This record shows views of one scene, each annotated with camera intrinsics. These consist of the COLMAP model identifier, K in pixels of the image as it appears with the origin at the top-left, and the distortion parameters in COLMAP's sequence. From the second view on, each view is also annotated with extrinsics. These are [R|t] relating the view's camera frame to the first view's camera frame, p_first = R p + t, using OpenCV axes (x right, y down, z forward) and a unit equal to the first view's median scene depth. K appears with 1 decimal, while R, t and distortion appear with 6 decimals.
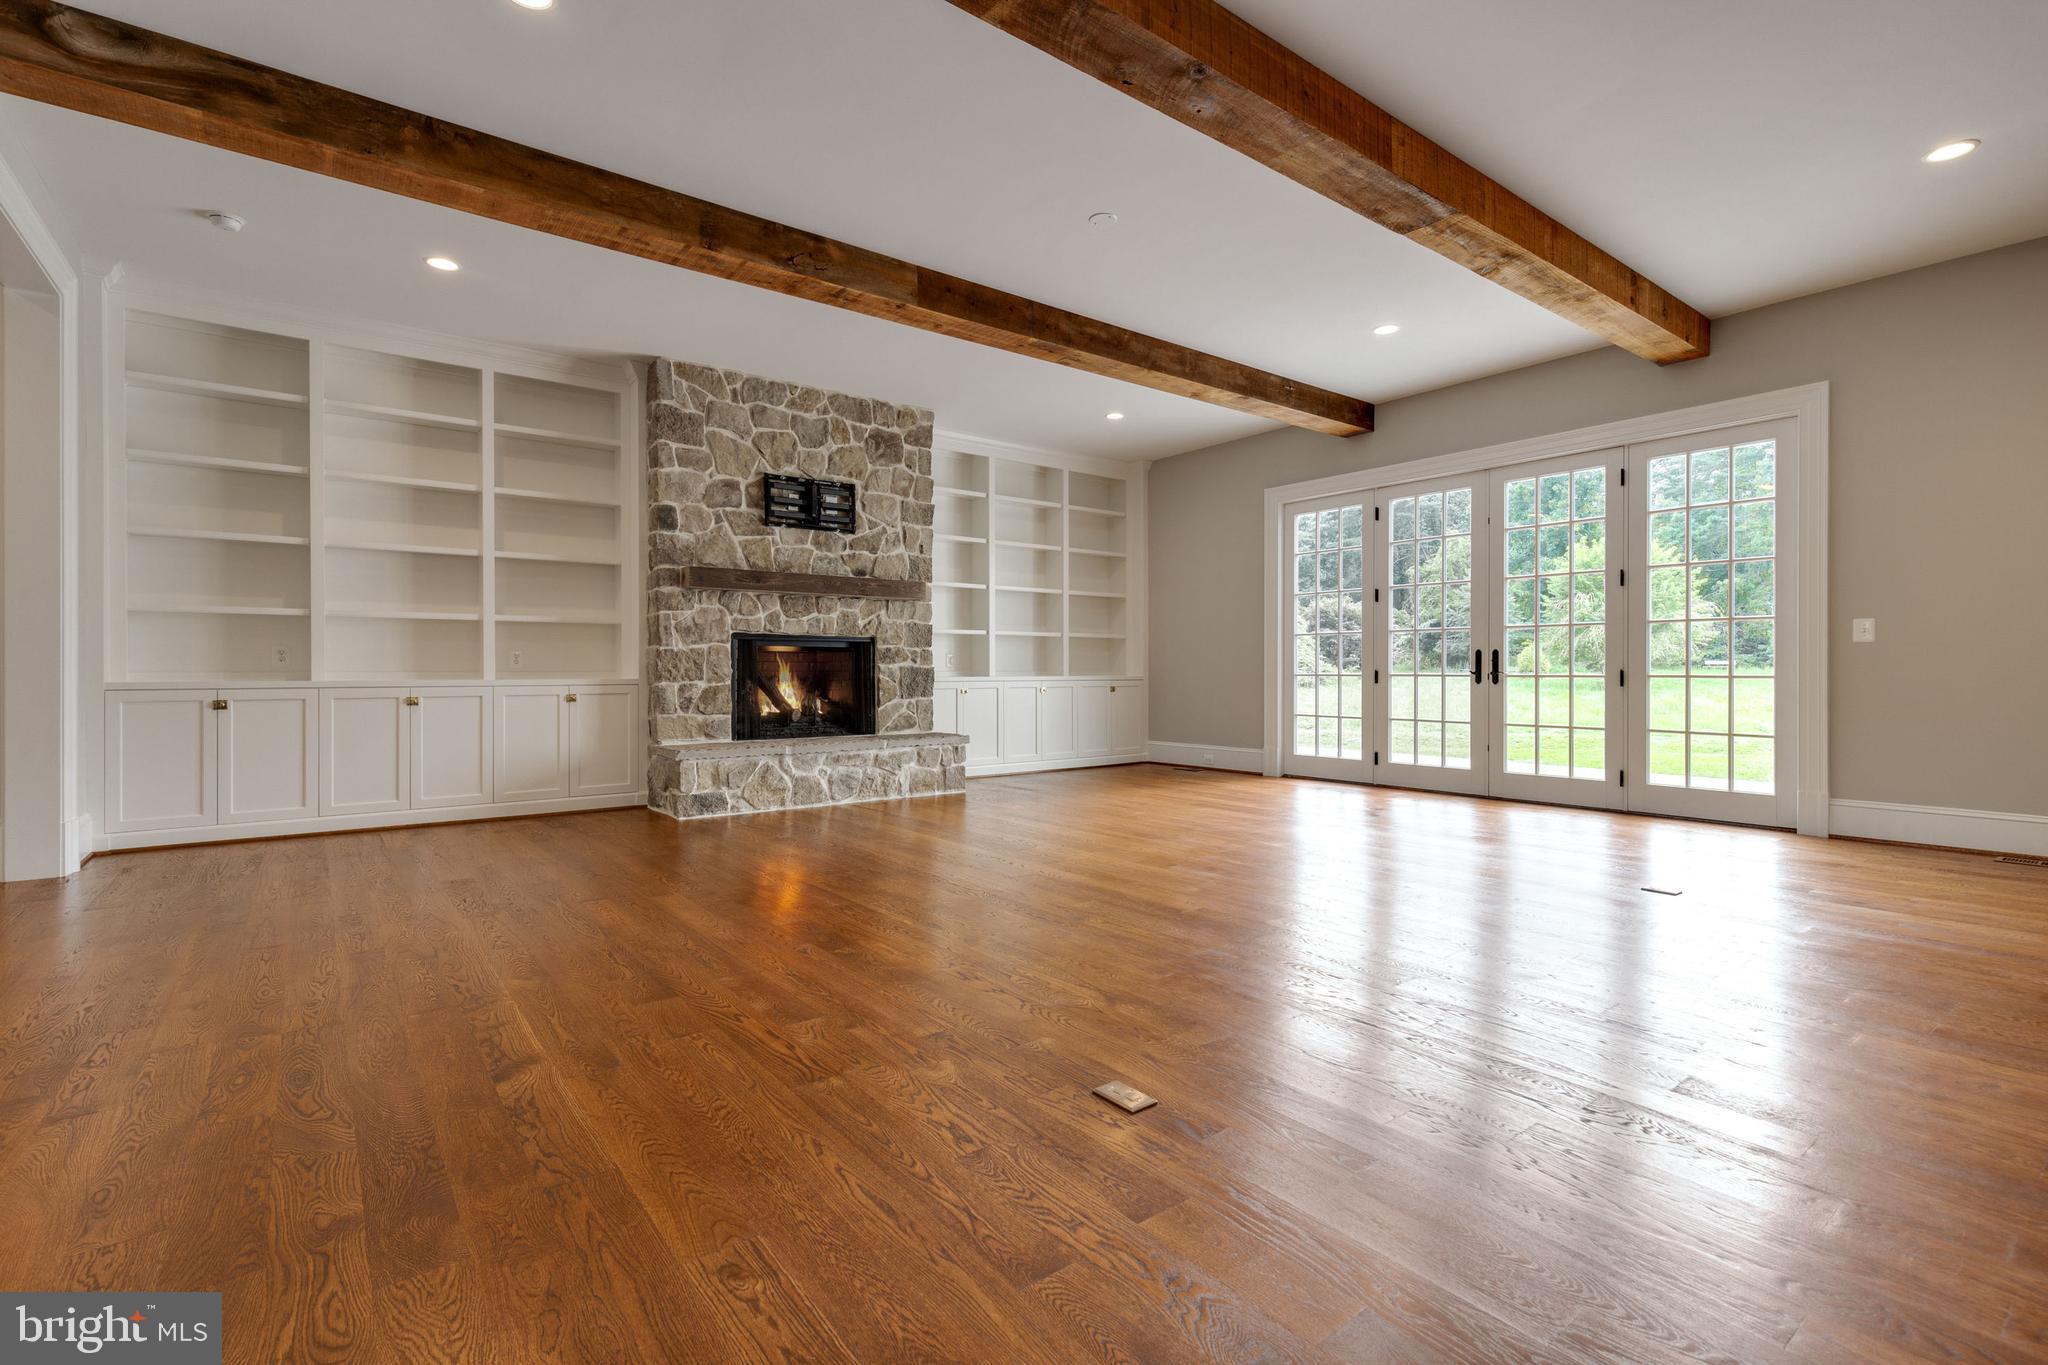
lens RADIAL K [[929.8, 0, 1013.9], [0, 929.8, 674.4], [0, 0, 1]] dist [0.008653, 0.000732]
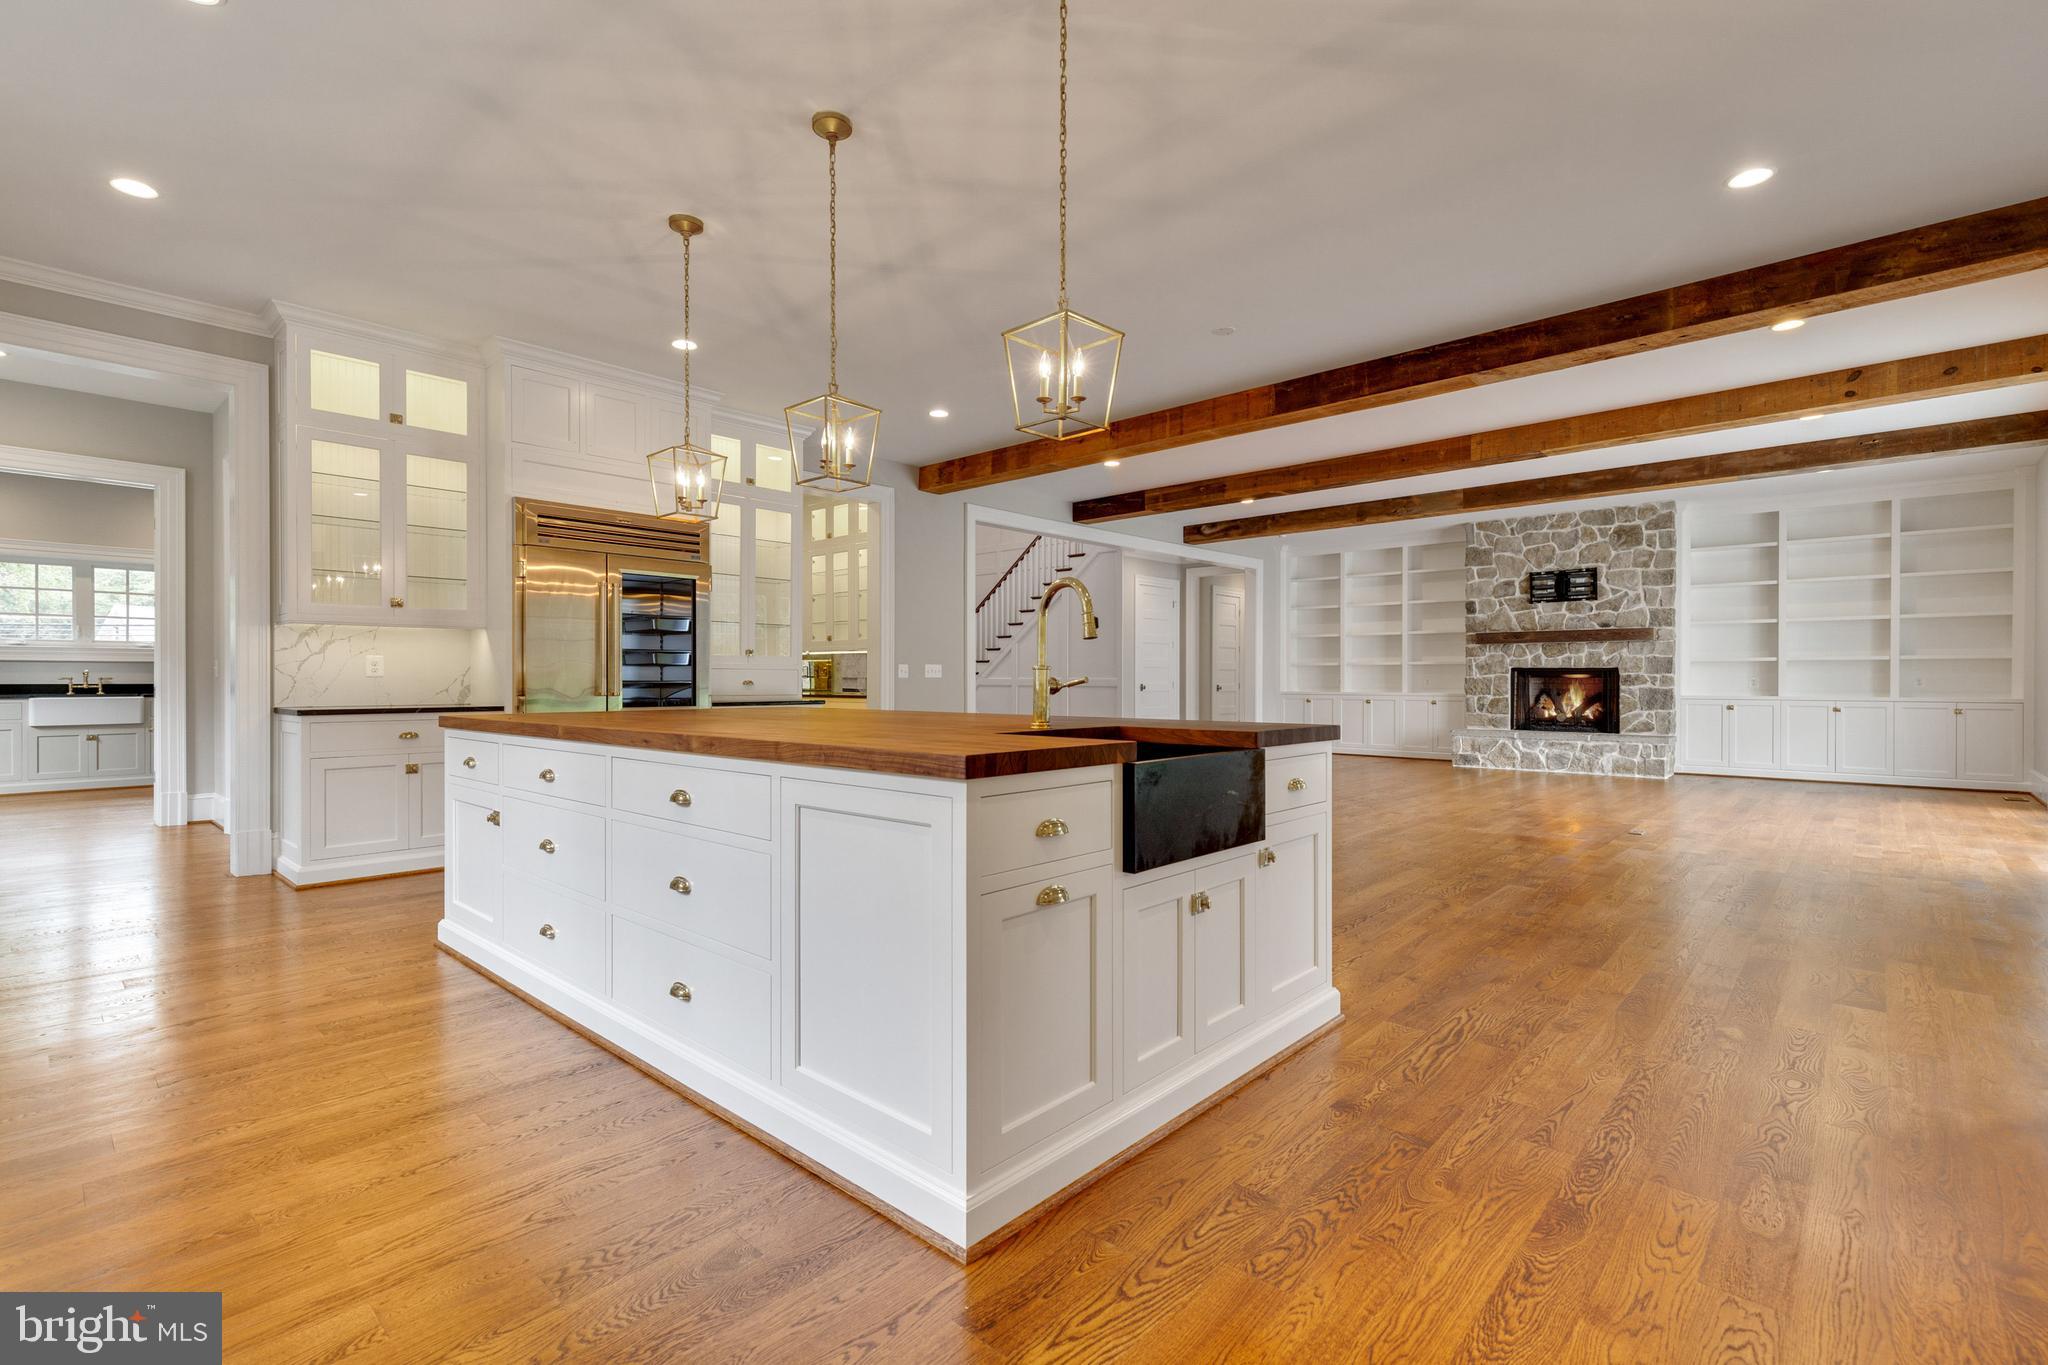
lens RADIAL K [[929.8, 0, 1022.1], [0, 929.8, 683.2], [0, 0, 1]] dist [0.008653, 0.000732]
pose [[0.188478, 0.003281, -0.982072, 1.184882], [-0.005551, 0.999982, 0.002275, -0.014177], [0.982062, 0.005023, 0.188493, -0.215180]]
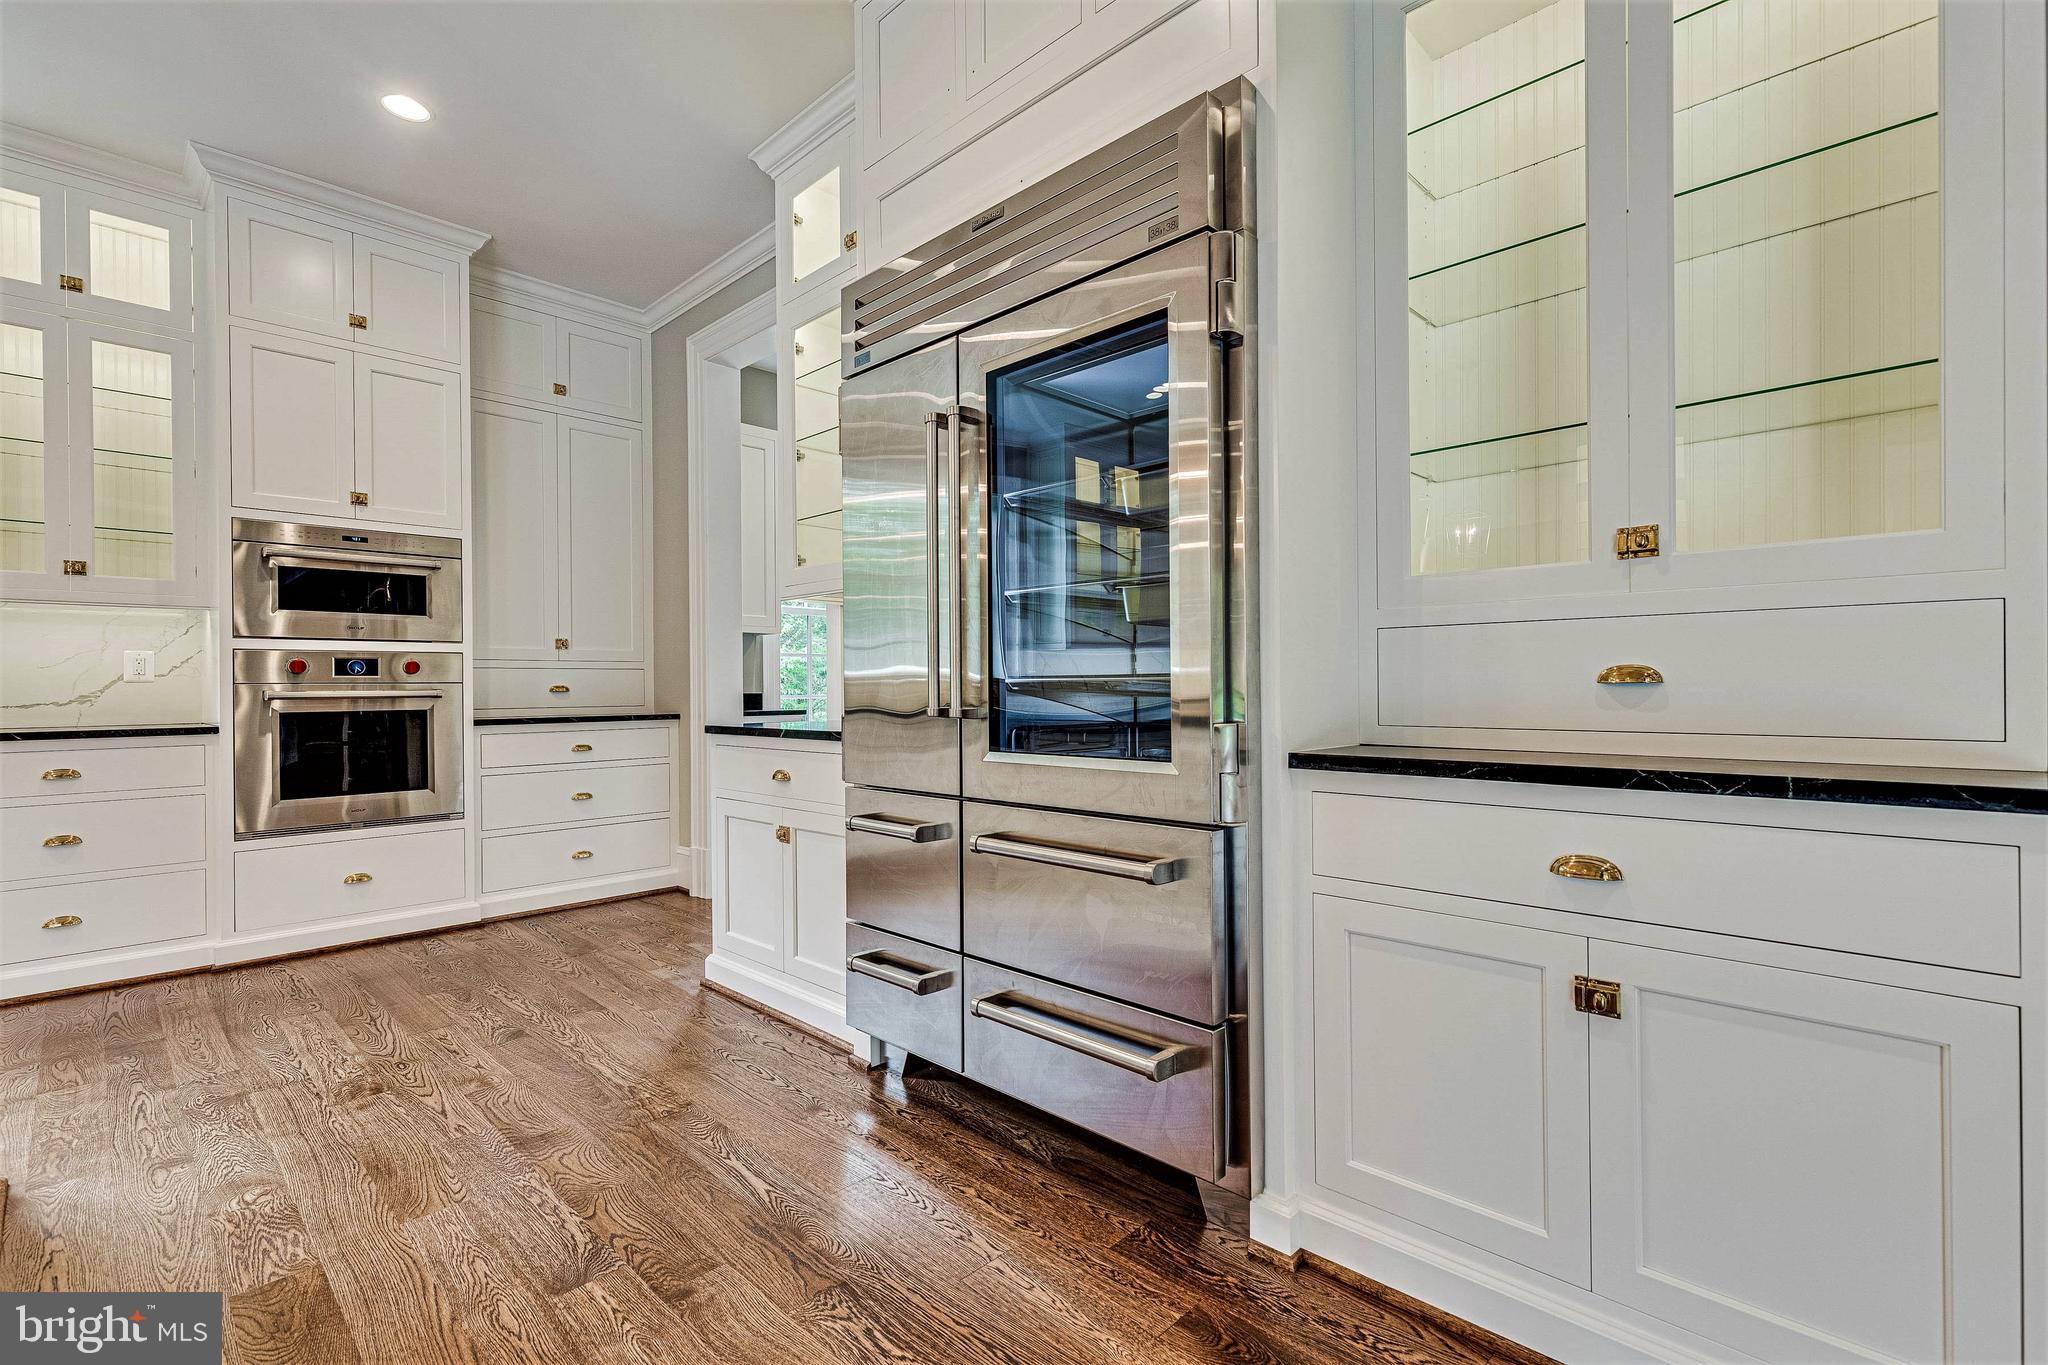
lens RADIAL K [[928.0, 0, 1015.5], [0, 928.0, 681.7], [0, 0, 1]] dist [0.015167, -0.000936]
pose [[-0.989301, 0.008919, -0.145619, 0.325491], [0.009355, 0.999954, -0.002310, -0.009719], [0.145592, -0.003648, -0.989338, -0.117872]]
